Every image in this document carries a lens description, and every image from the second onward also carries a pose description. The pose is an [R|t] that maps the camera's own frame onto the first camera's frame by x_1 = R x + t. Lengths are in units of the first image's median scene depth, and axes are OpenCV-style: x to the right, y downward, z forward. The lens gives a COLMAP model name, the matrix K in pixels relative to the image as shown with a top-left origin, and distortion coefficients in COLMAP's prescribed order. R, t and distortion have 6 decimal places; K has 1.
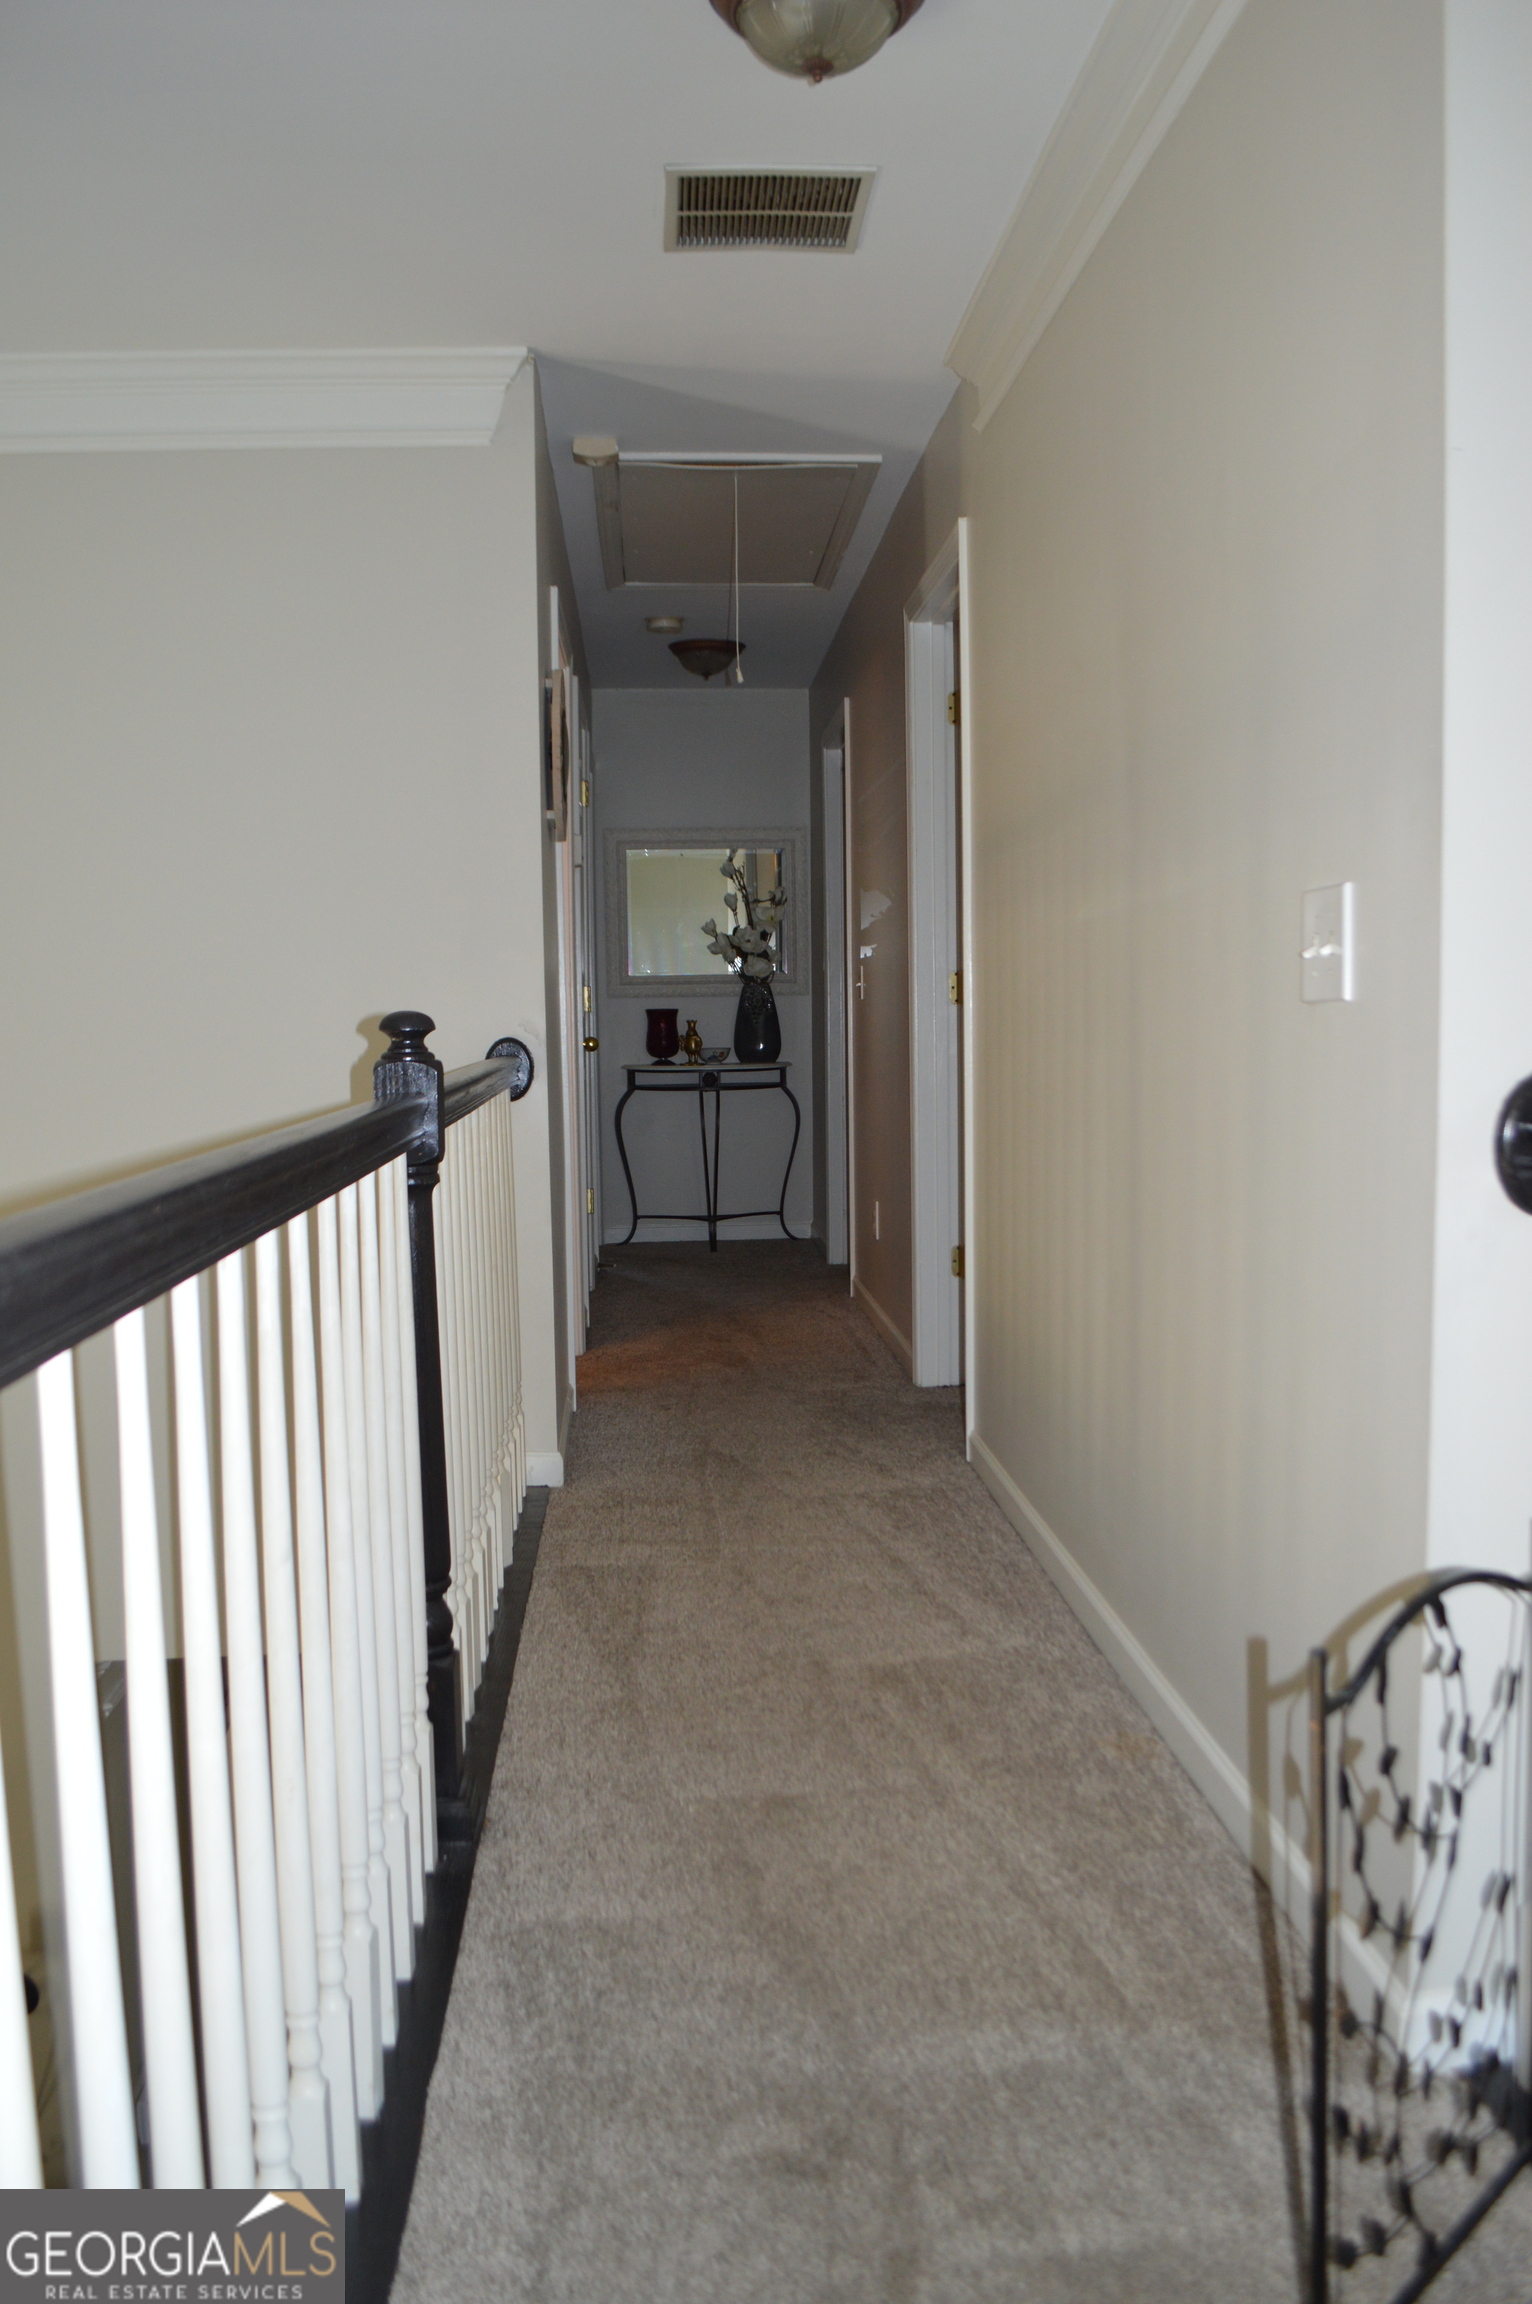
lens RADIAL K [[1837.9, 0, 771.5], [0, 1837.9, 1143.1], [0, 0, 1]] dist [-0.086667, 0.012162]
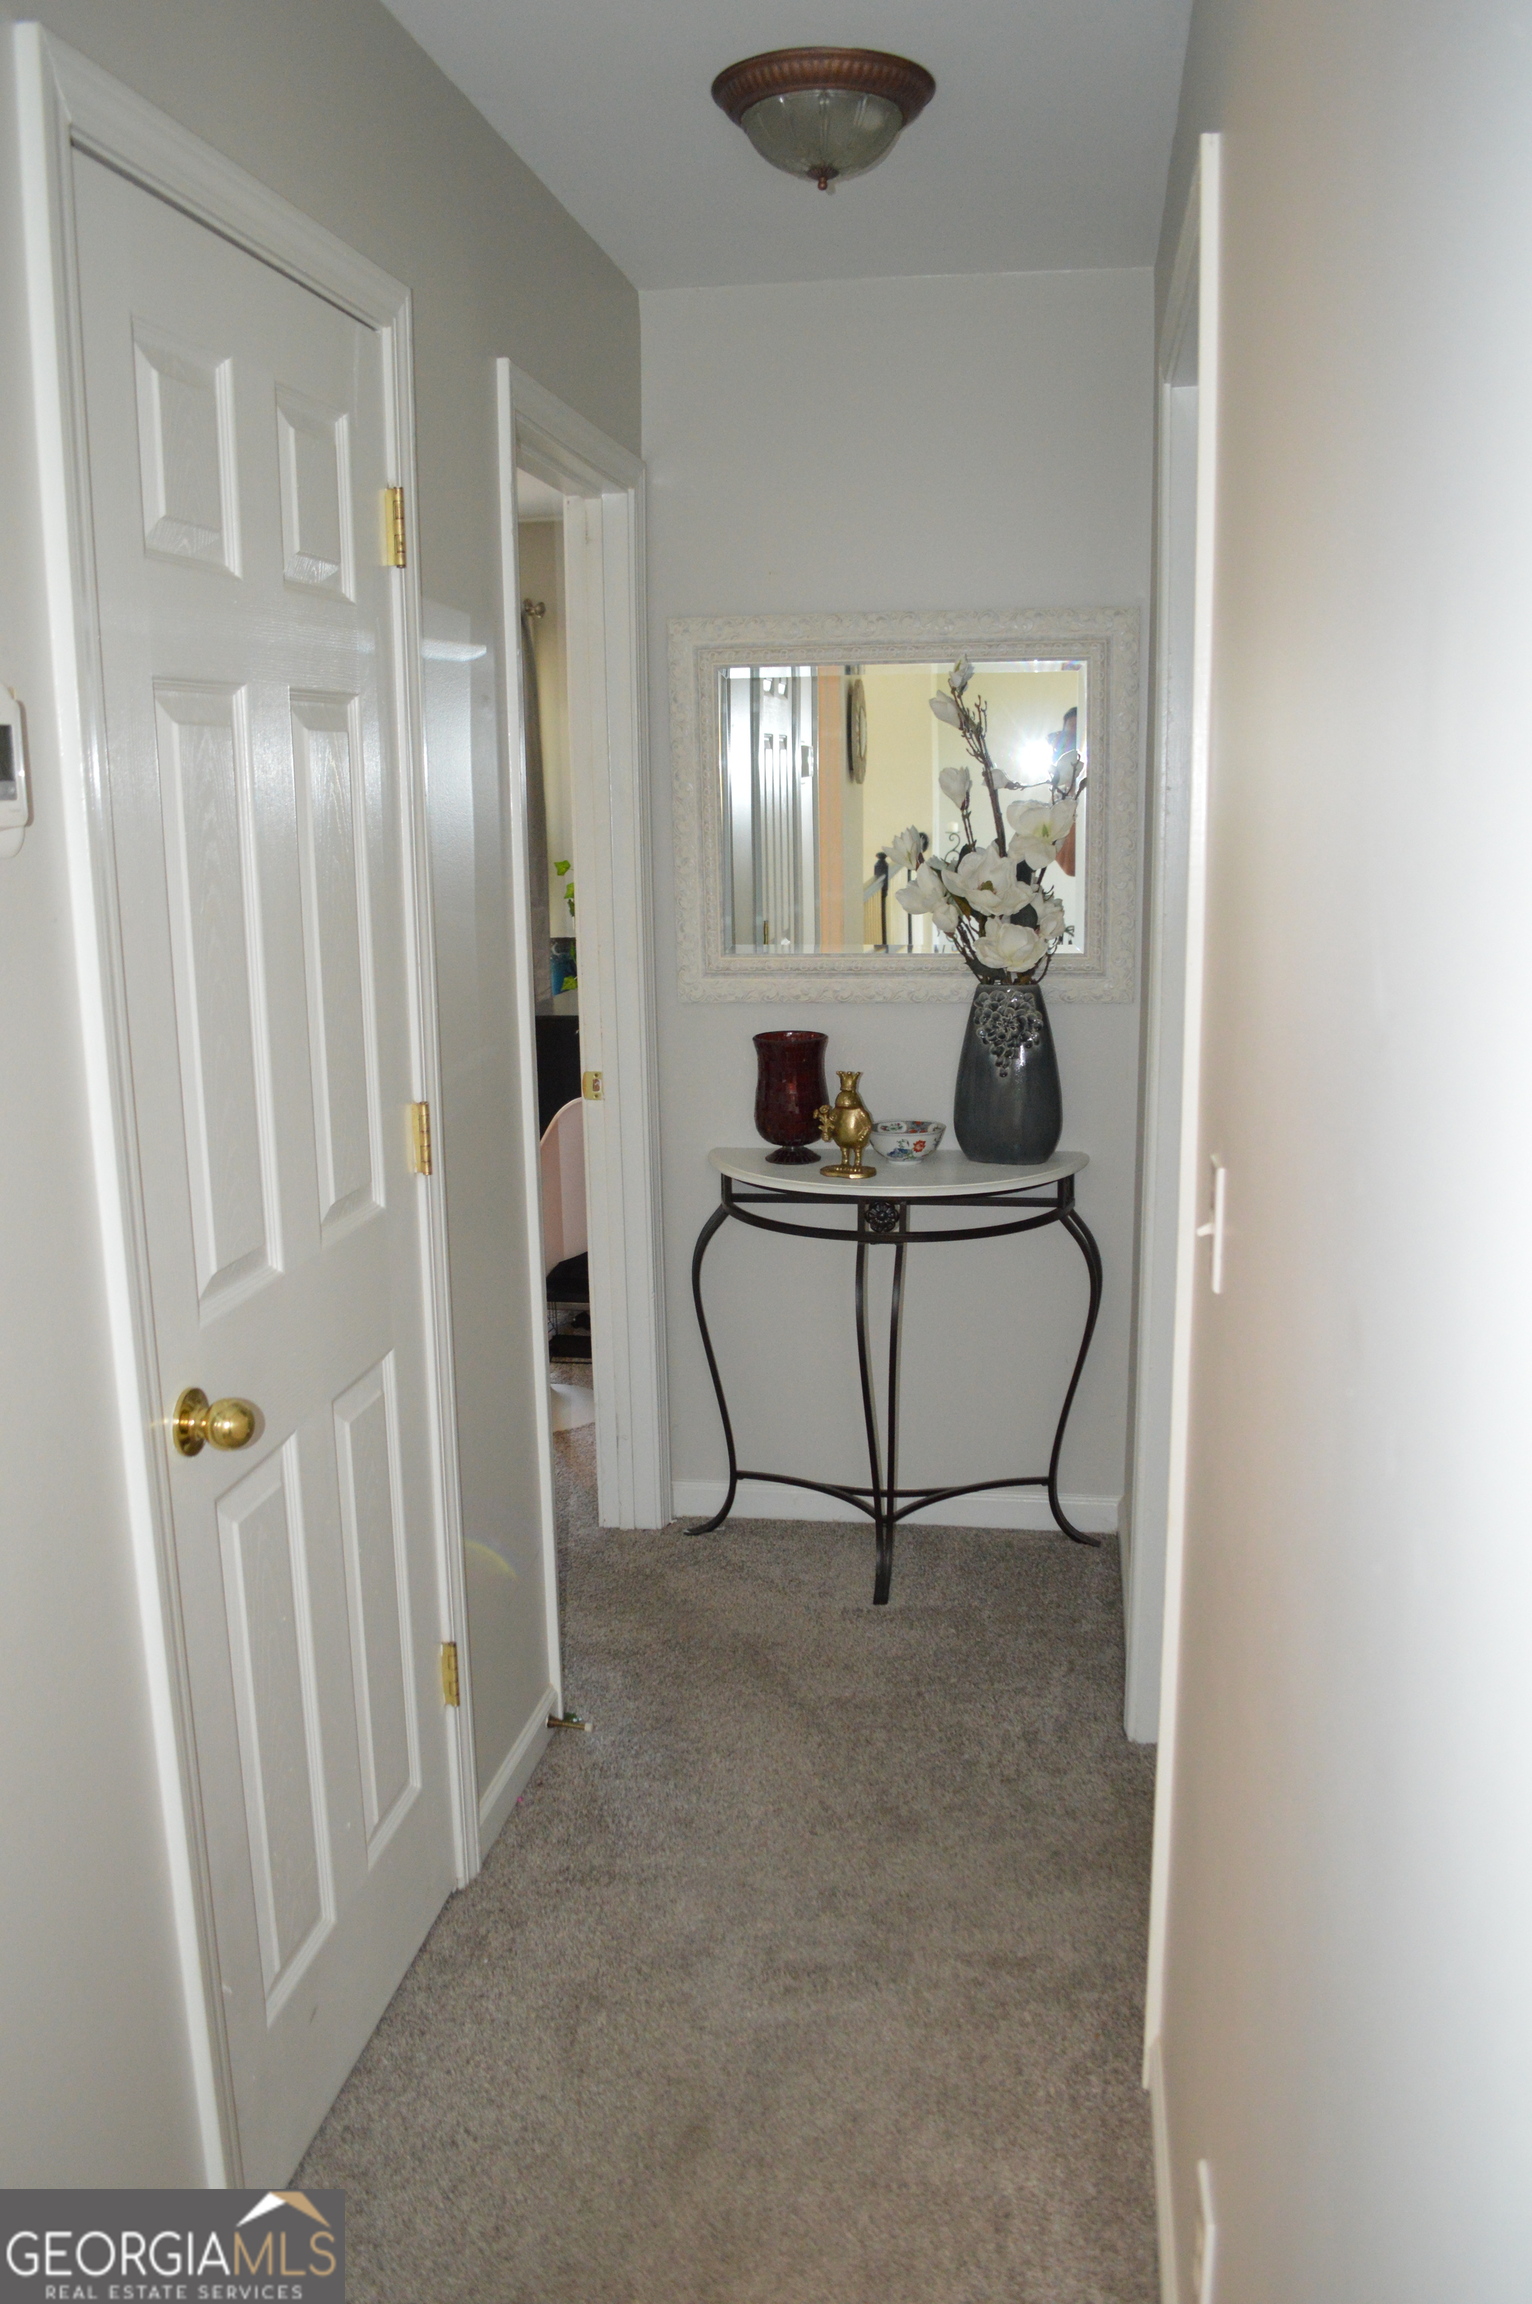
lens RADIAL K [[1837.9, 0, 757.2], [0, 1837.9, 1166.2], [0, 0, 1]] dist [-0.086667, 0.012162]
pose [[0.972087, 0.049742, -0.229286, 0.035127], [-0.017667, 0.990012, 0.139874, -0.103514], [0.233953, -0.131919, 0.963257, 0.569924]]
